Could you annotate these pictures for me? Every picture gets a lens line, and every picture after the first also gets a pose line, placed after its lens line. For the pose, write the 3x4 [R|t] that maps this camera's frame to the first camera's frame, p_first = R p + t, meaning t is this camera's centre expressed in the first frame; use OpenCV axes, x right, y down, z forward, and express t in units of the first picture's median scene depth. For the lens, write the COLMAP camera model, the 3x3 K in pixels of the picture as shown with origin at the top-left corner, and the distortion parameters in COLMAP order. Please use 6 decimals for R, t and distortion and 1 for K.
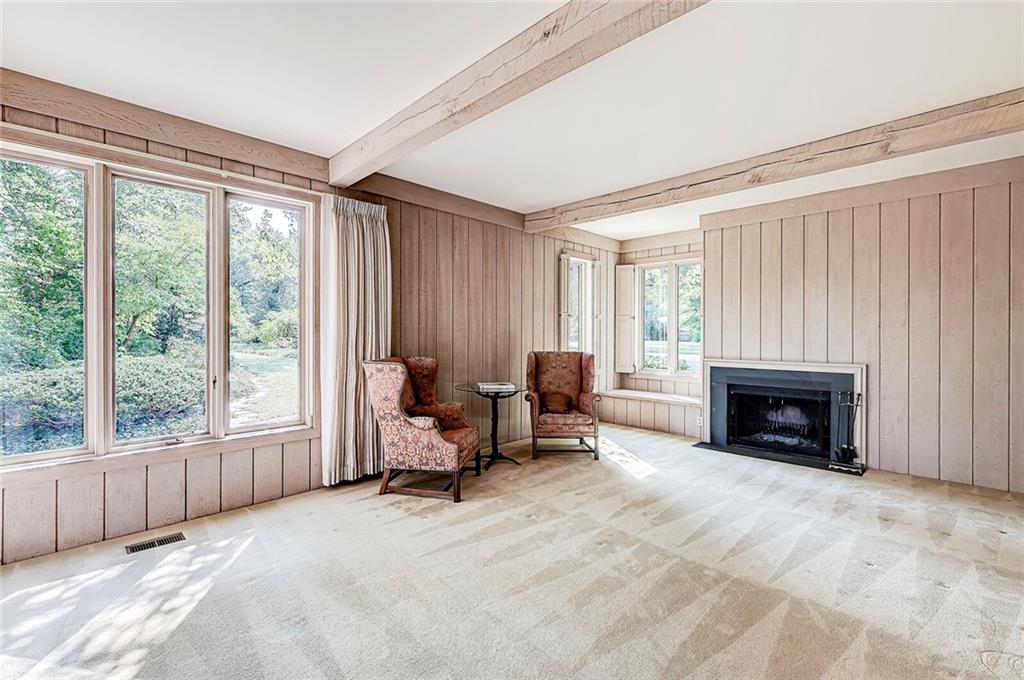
lens RADIAL K [[447.5, 0, 510.4], [0, 447.5, 336.4], [0, 0, 1]] dist [0.002746, -0.000702]
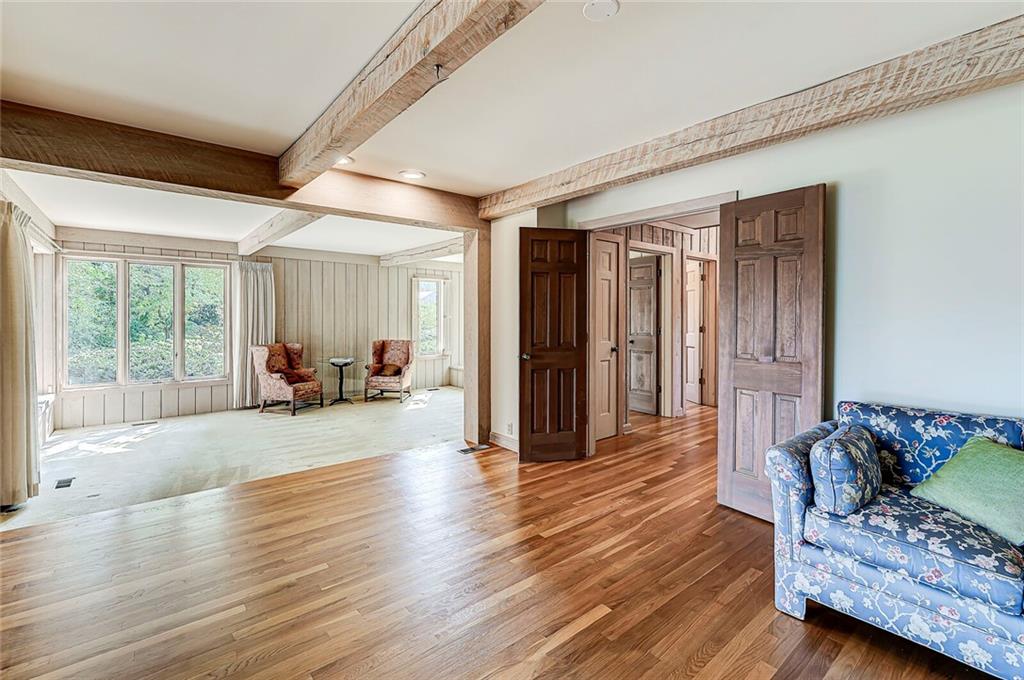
lens RADIAL K [[447.5, 0, 524.7], [0, 447.5, 321.2], [0, 0, 1]] dist [0.002746, -0.000702]
pose [[0.997659, 0.001750, -0.068357, 0.880190], [-0.001321, 0.999979, 0.006324, -0.058891], [0.068367, -0.006219, 0.997641, -0.781436]]
